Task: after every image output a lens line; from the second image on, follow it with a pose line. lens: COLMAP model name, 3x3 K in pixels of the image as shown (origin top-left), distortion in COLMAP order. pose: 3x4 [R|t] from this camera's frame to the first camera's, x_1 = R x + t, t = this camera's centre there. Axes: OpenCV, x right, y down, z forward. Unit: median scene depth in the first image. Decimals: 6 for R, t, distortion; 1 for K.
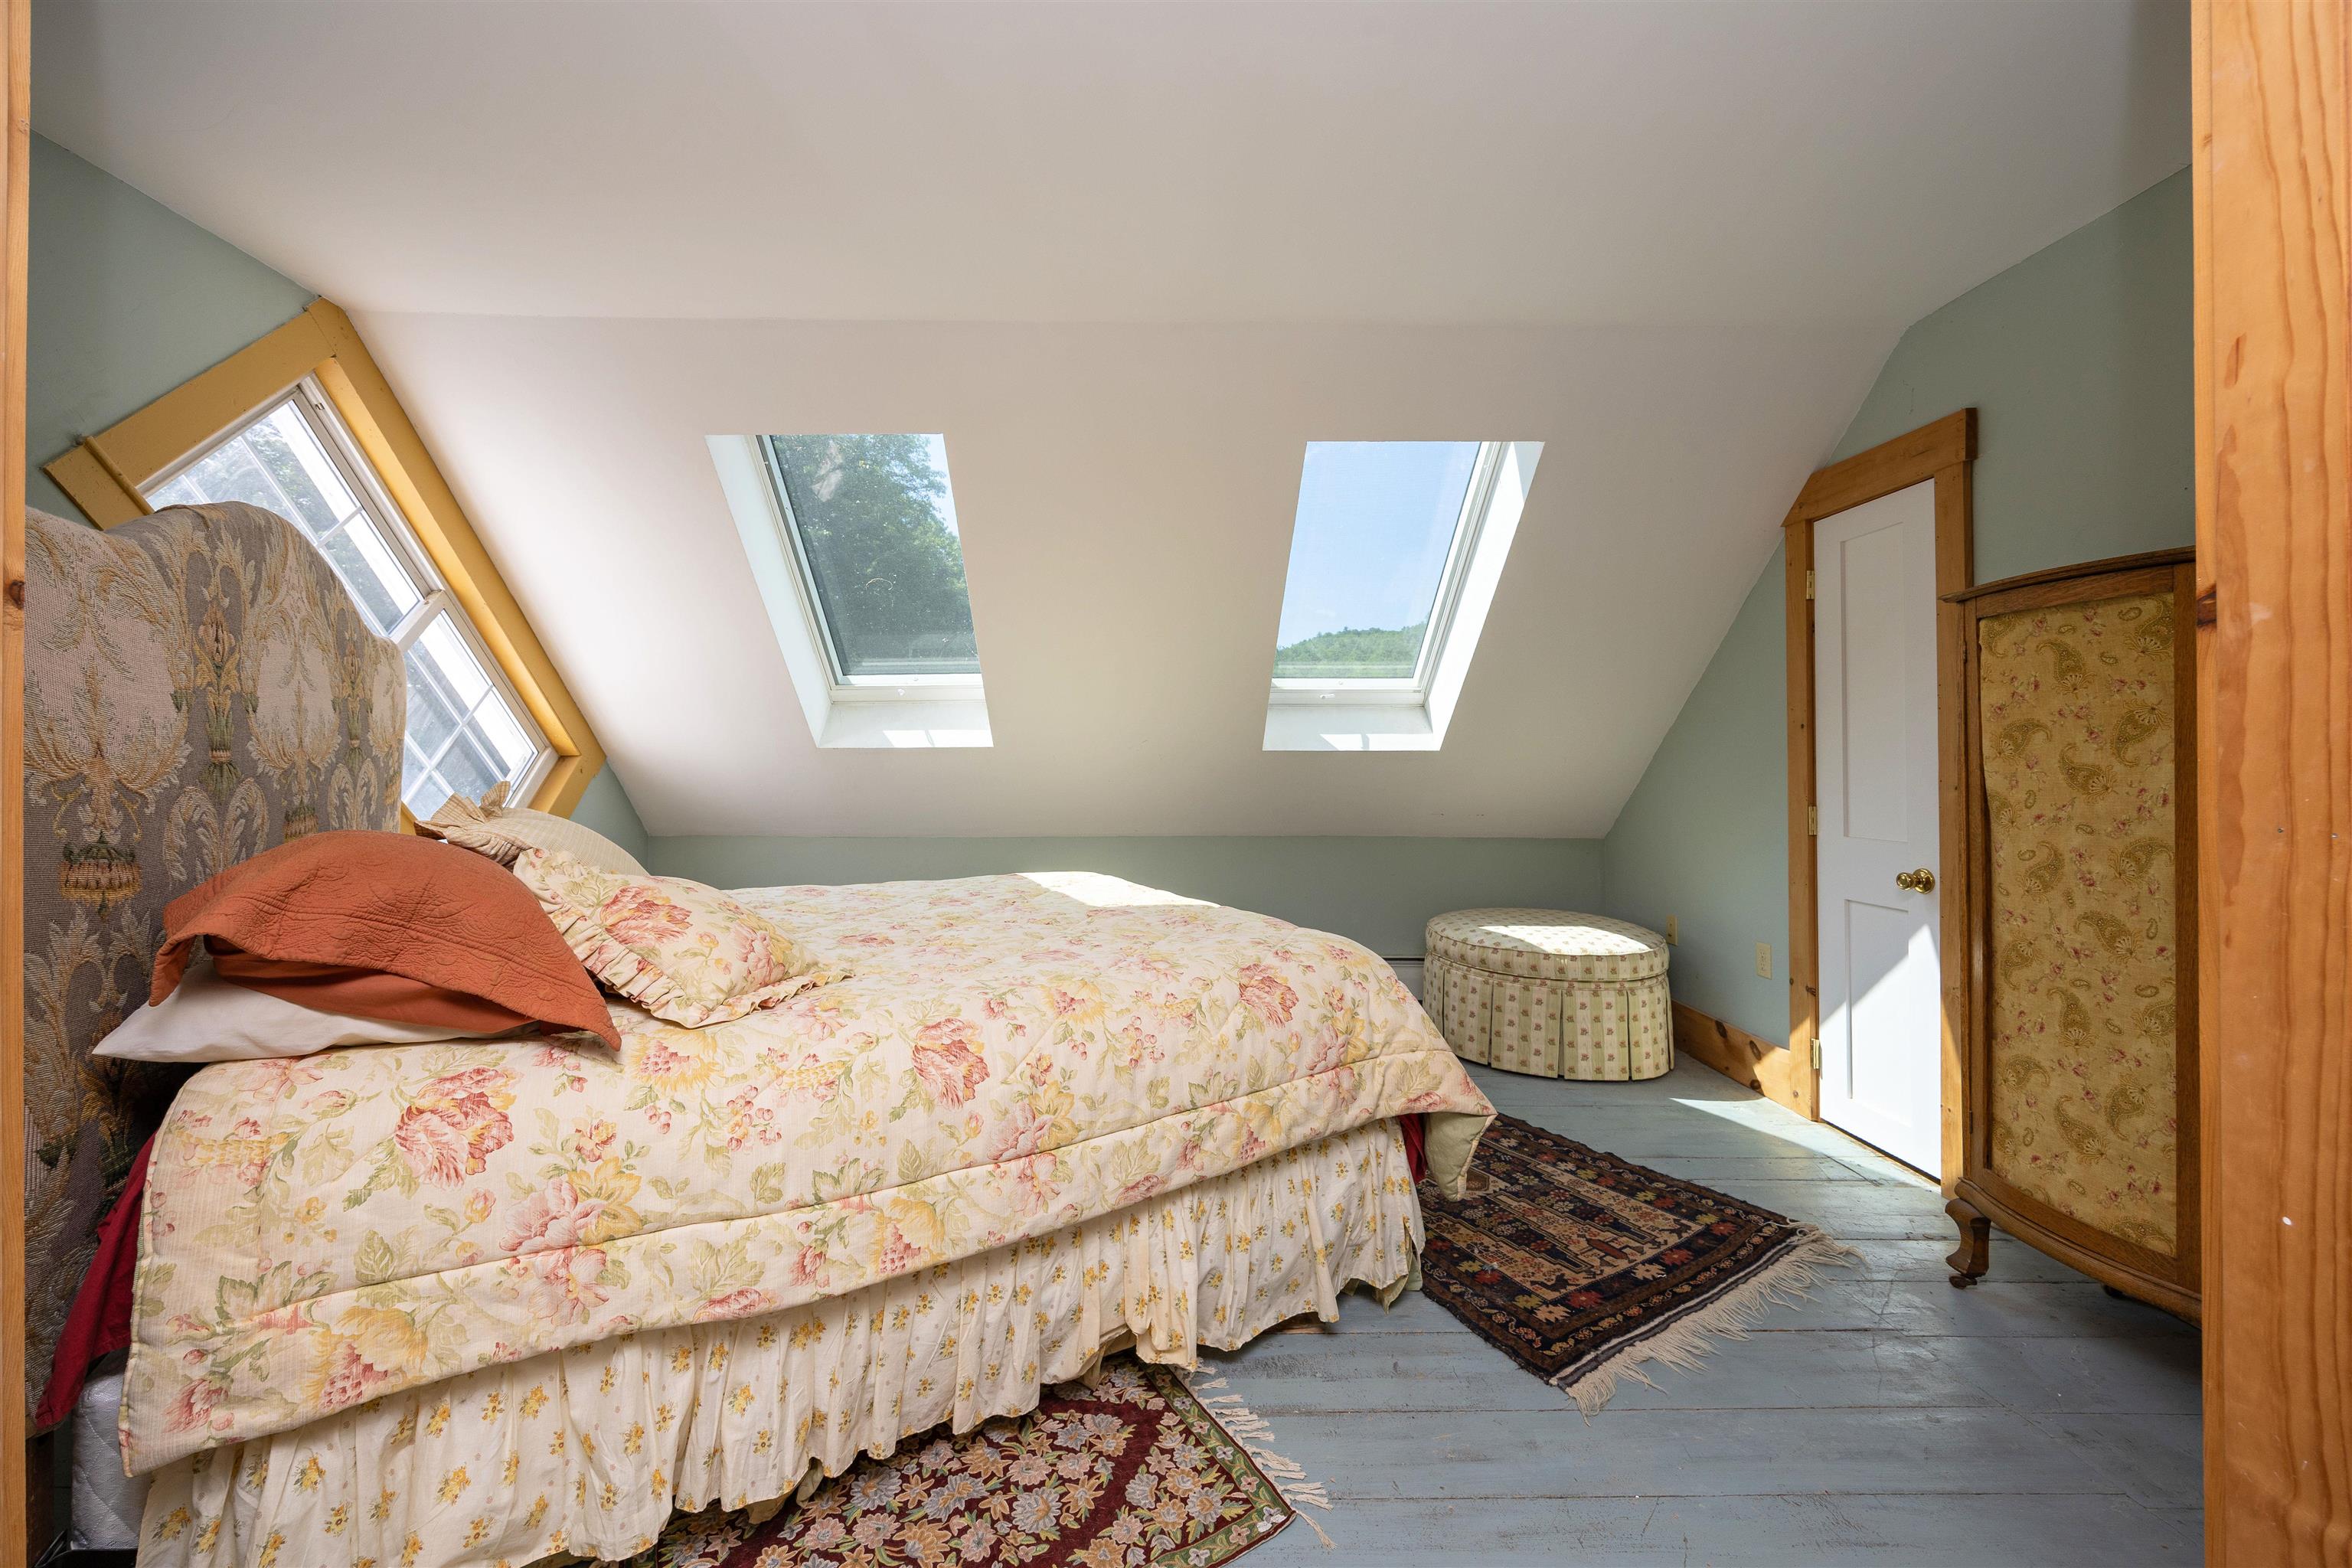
lens RADIAL K [[942.4, 0, 1178.0], [0, 942.4, 760.2], [0, 0, 1]] dist [-0.003523, 0.000052]
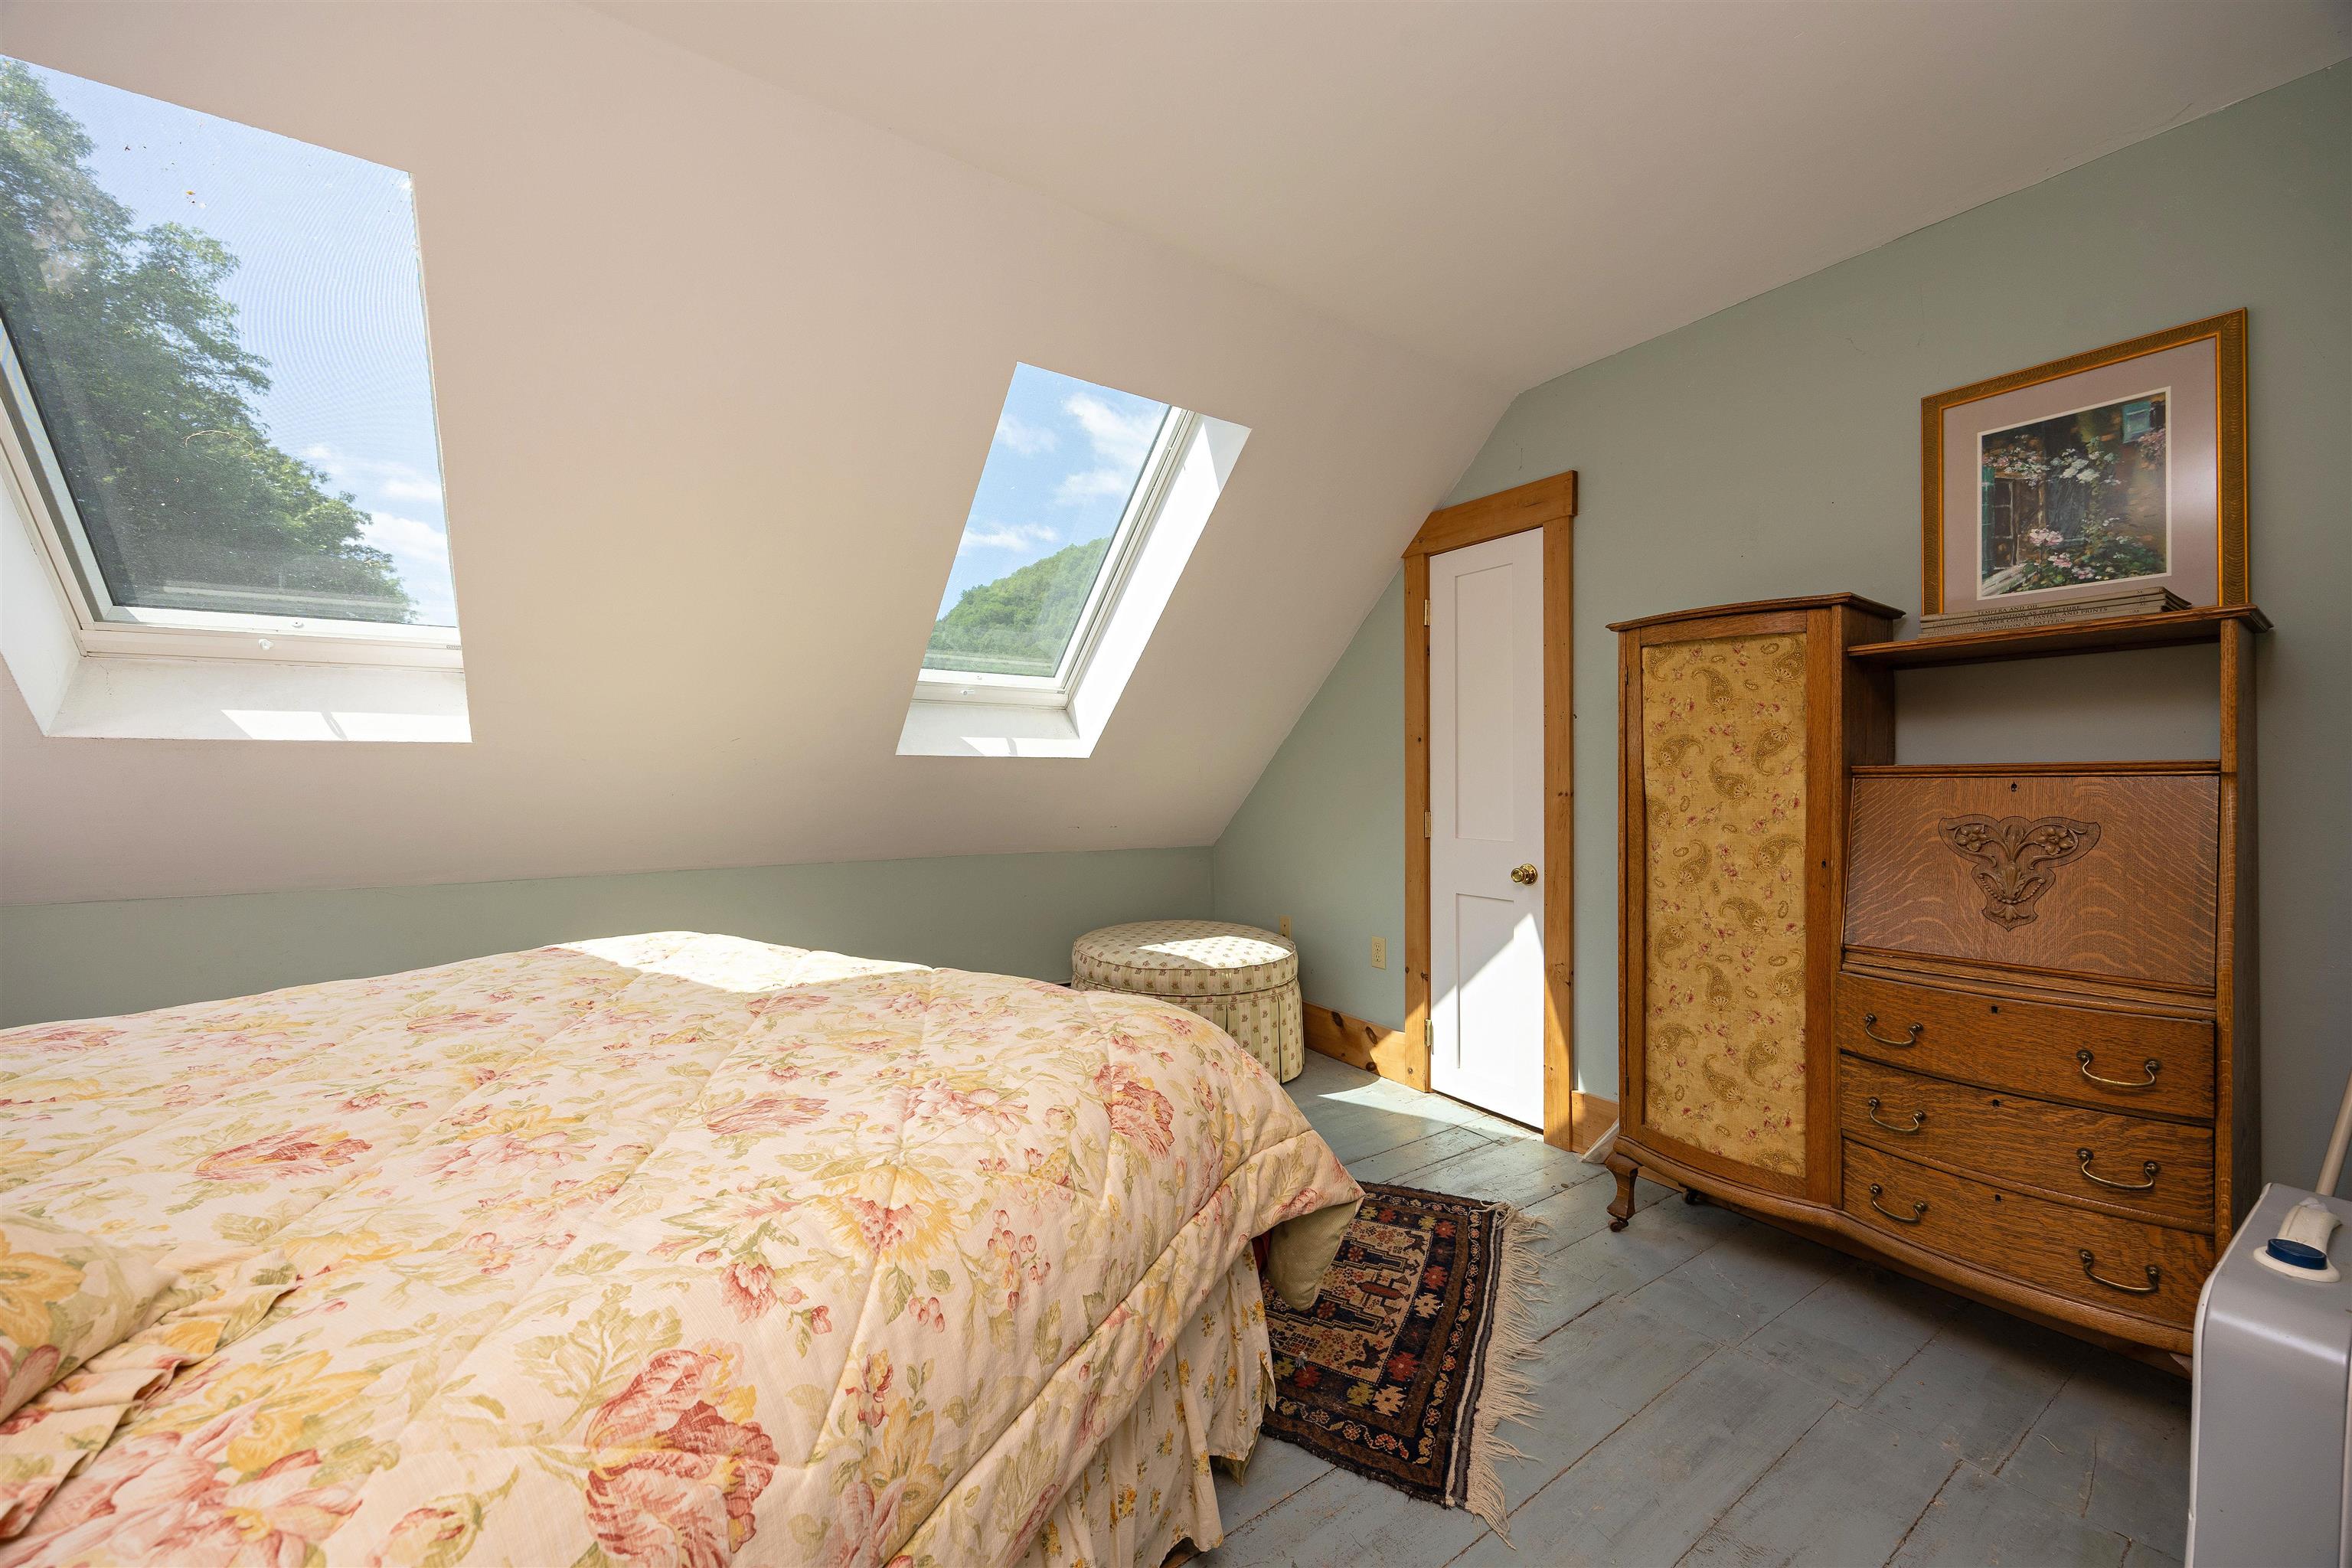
lens RADIAL K [[869.5, 0, 1166.4], [0, 869.5, 781.4], [0, 0, 1]] dist [-0.004578, 0.000184]
pose [[0.835796, -0.000821, 0.549040, -0.195409], [-0.005373, 0.999939, 0.009675, 0.006191], [-0.549014, -0.011037, 0.835740, 0.402603]]
